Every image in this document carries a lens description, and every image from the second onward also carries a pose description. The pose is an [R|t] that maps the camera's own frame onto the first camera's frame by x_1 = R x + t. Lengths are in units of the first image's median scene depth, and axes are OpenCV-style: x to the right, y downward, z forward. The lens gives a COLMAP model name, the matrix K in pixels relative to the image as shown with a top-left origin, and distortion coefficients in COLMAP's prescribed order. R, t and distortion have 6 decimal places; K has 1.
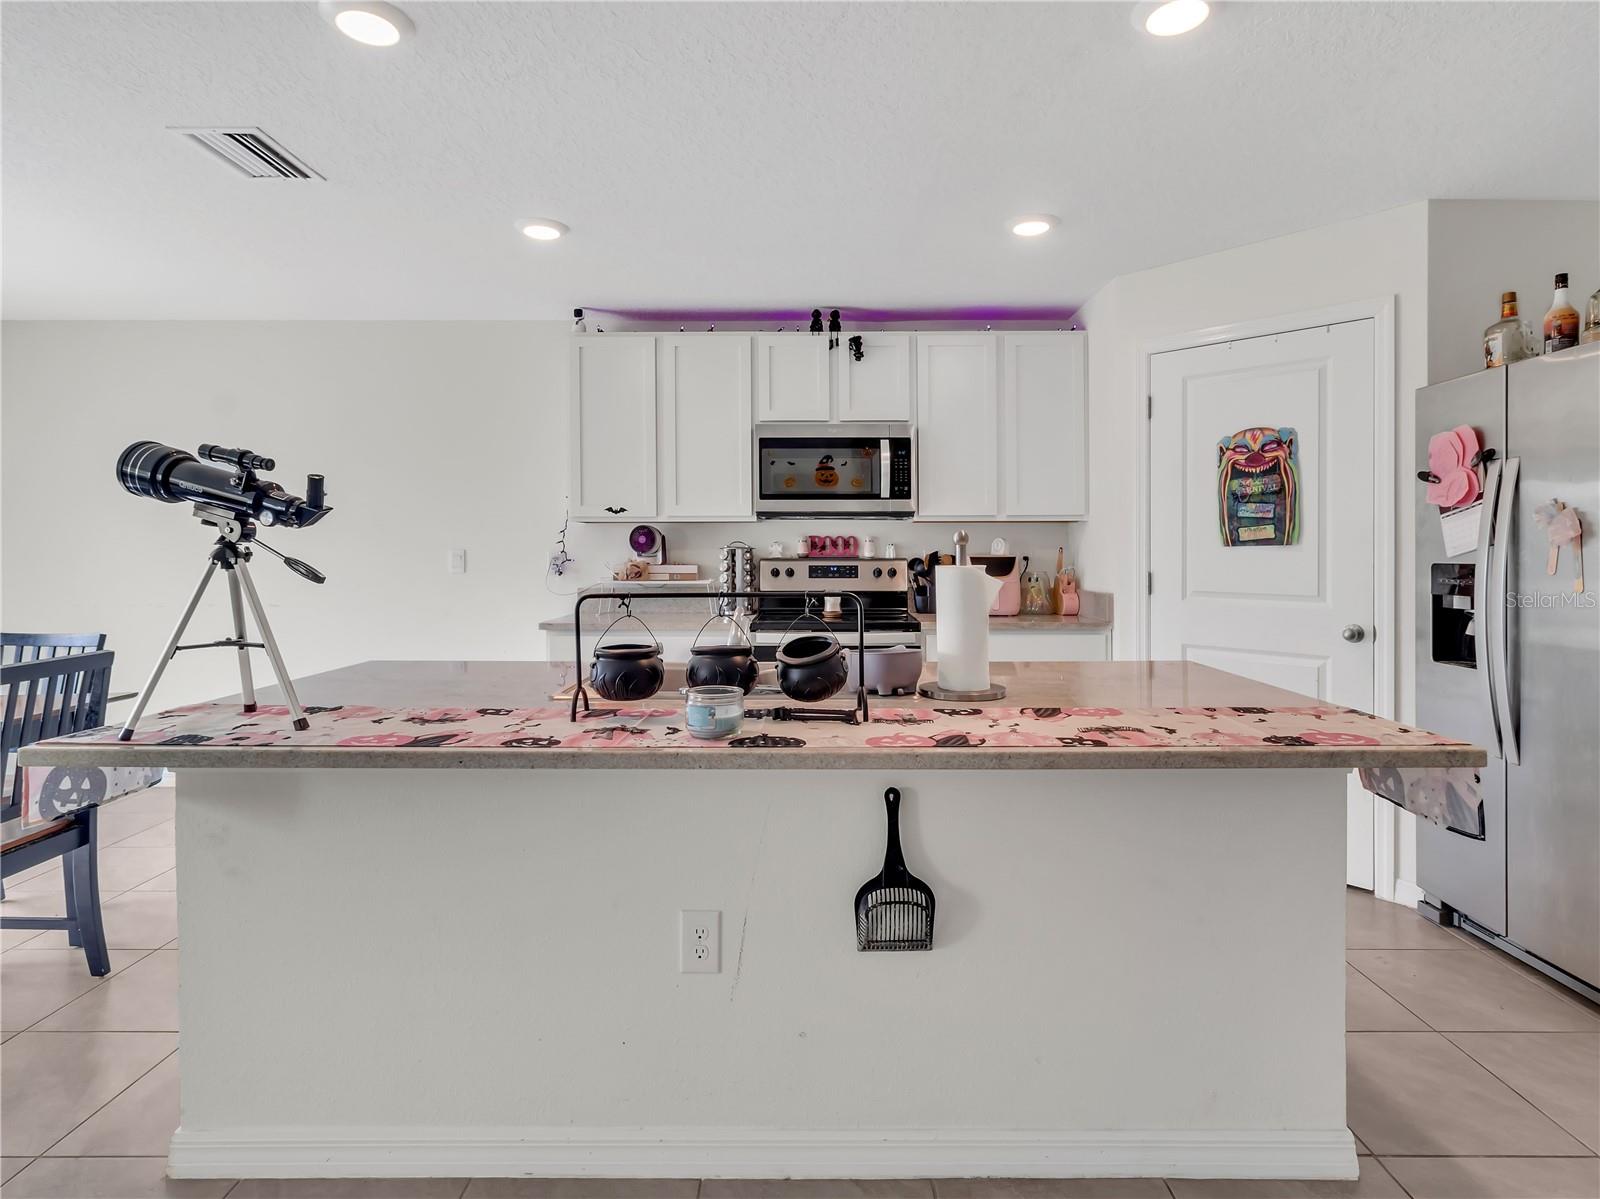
lens RADIAL K [[842.7, 0, 803.9], [0, 842.7, 568.7], [0, 0, 1]] dist [-0.001167, -0.000416]
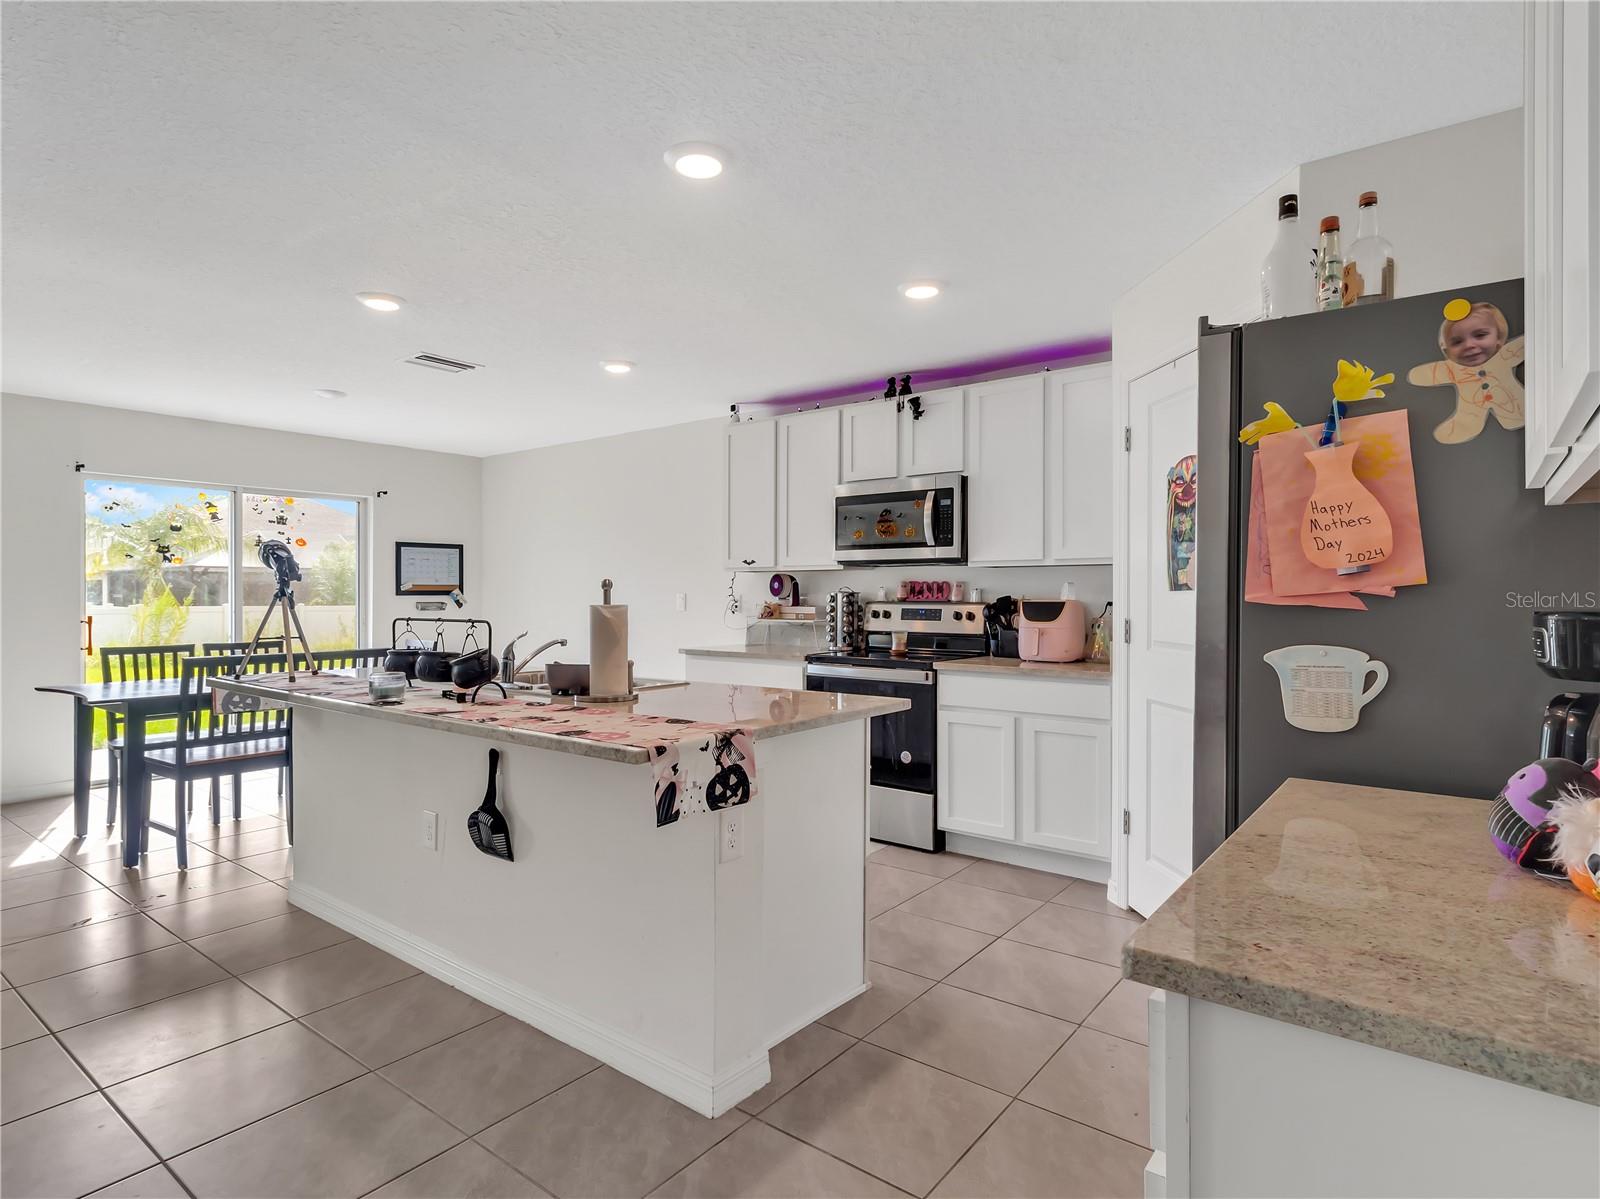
lens RADIAL K [[856.6, 0, 800.0], [0, 856.6, 599.5], [0, 0, 1]] dist [0.002092, 0.000327]
pose [[0.791602, 0.005551, -0.611012, 0.612786], [-0.014788, 0.999840, -0.010076, -0.002341], [0.610858, 0.017012, 0.791557, 0.039516]]
